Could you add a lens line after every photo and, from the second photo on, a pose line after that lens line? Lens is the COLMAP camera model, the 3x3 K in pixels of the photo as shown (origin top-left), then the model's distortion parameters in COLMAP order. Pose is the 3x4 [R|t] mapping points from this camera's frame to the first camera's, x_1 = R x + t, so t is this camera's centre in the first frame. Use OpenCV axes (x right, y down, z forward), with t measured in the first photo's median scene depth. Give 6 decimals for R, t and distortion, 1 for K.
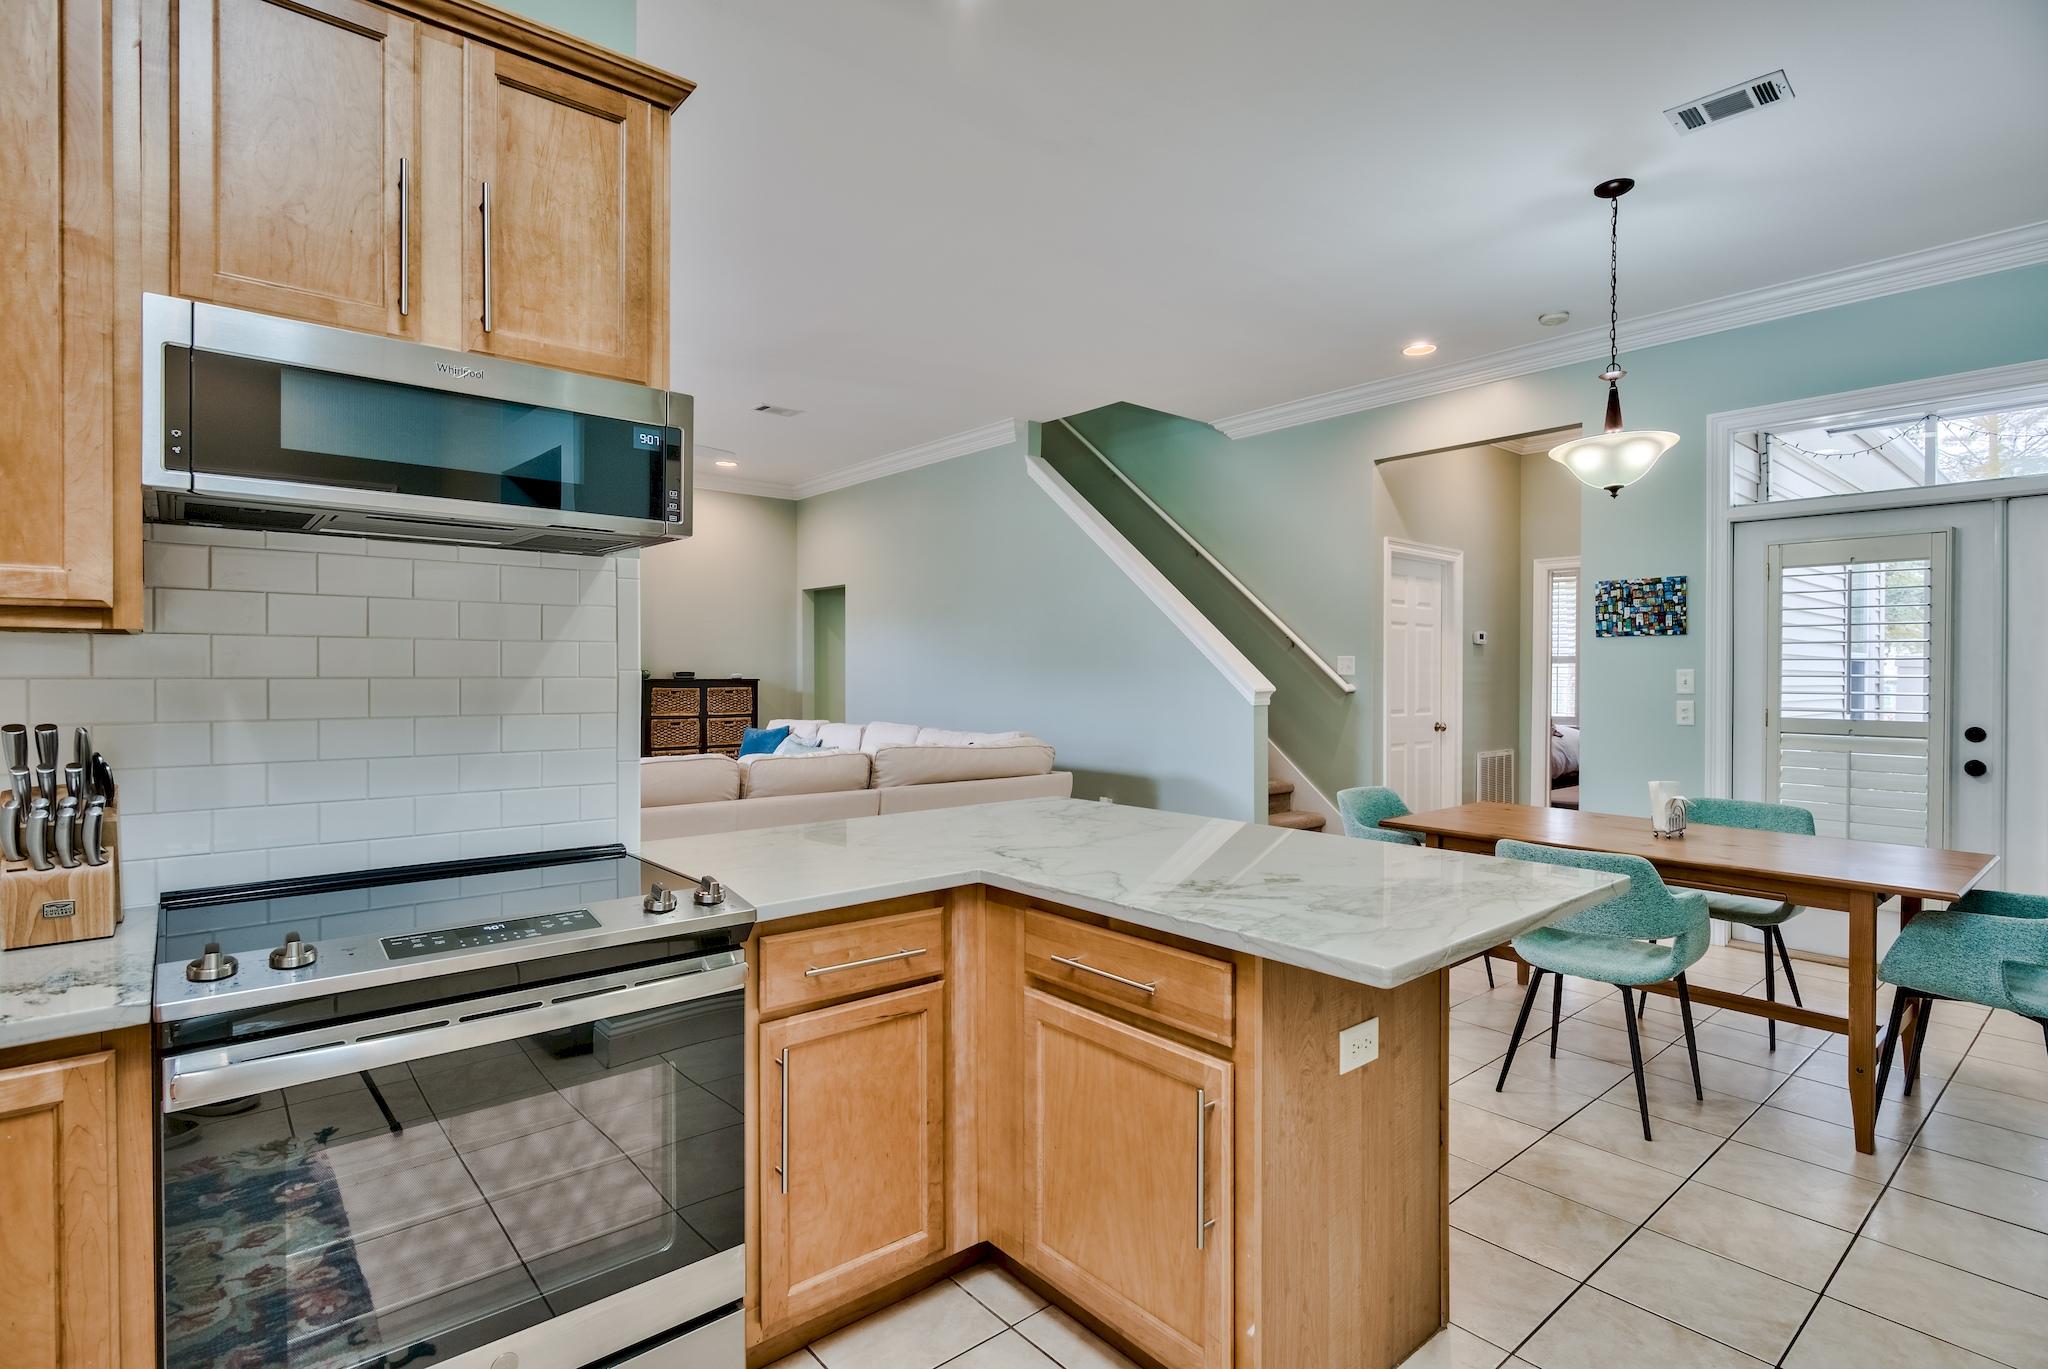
lens RADIAL K [[1017.5, 0, 1053.5], [0, 1017.5, 681.5], [0, 0, 1]] dist [0.000253, -0.002104]
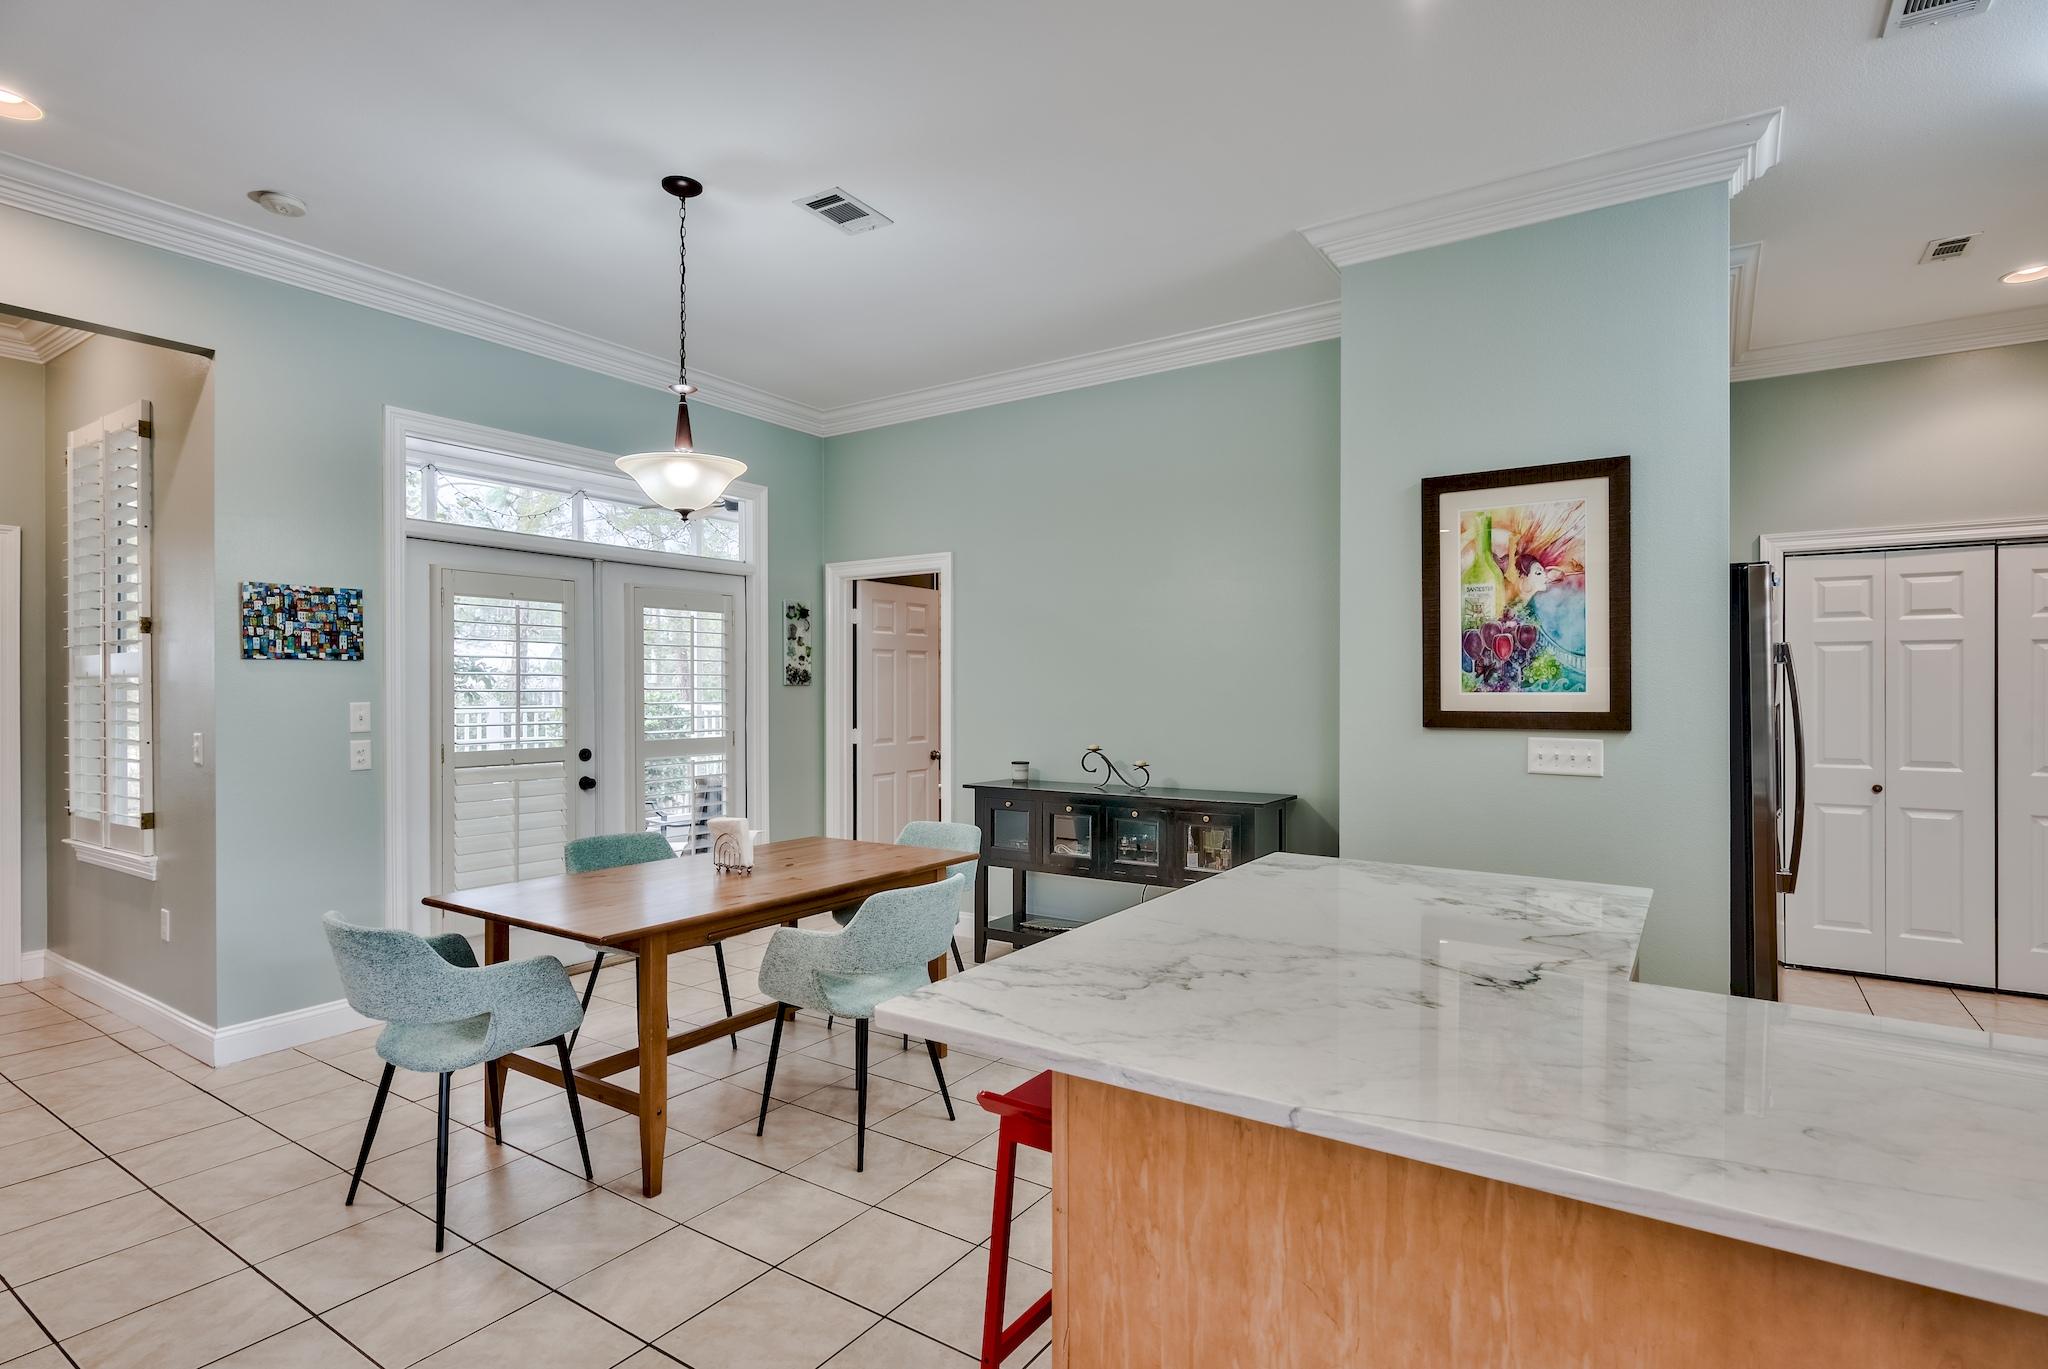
lens RADIAL K [[1017.5, 0, 1032.8], [0, 1017.5, 685.5], [0, 0, 1]] dist [0.000253, -0.002104]
pose [[-0.276188, 0.003333, 0.961098, -0.311606], [0.014524, 0.999894, 0.000706, -0.017949], [-0.960994, 0.014154, -0.276208, 0.682909]]
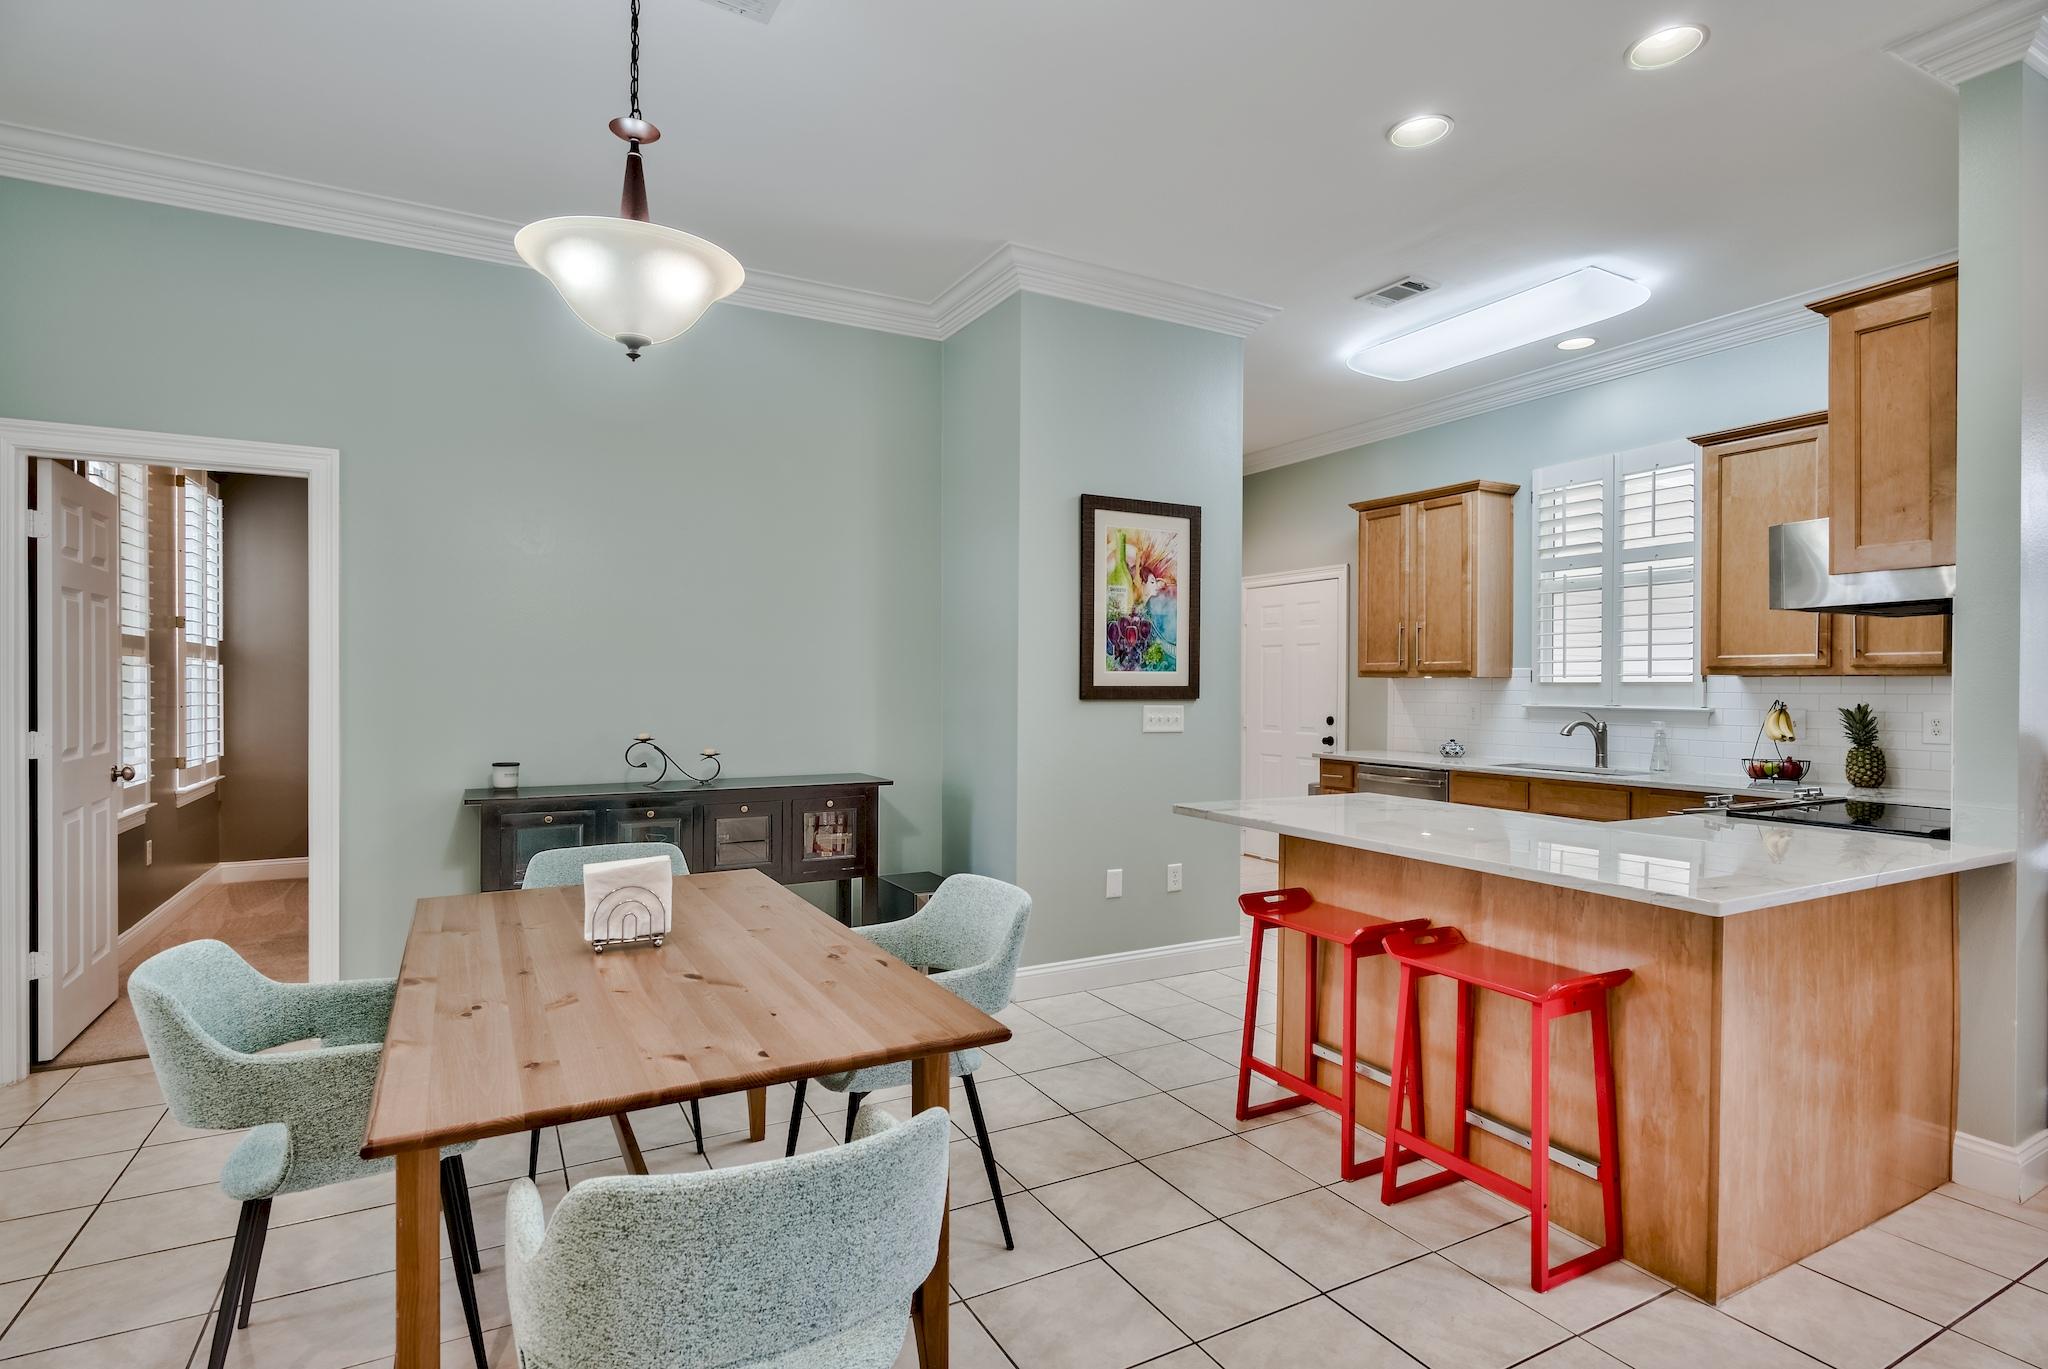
lens RADIAL K [[1017.5, 0, 1031.2], [0, 1017.5, 690.7], [0, 0, 1]] dist [0.000253, -0.002104]
pose [[-0.979968, -0.006868, 0.199035, 0.174090], [-0.002594, 0.999761, 0.021729, -0.010608], [-0.199137, 0.020778, -0.979751, 1.075322]]
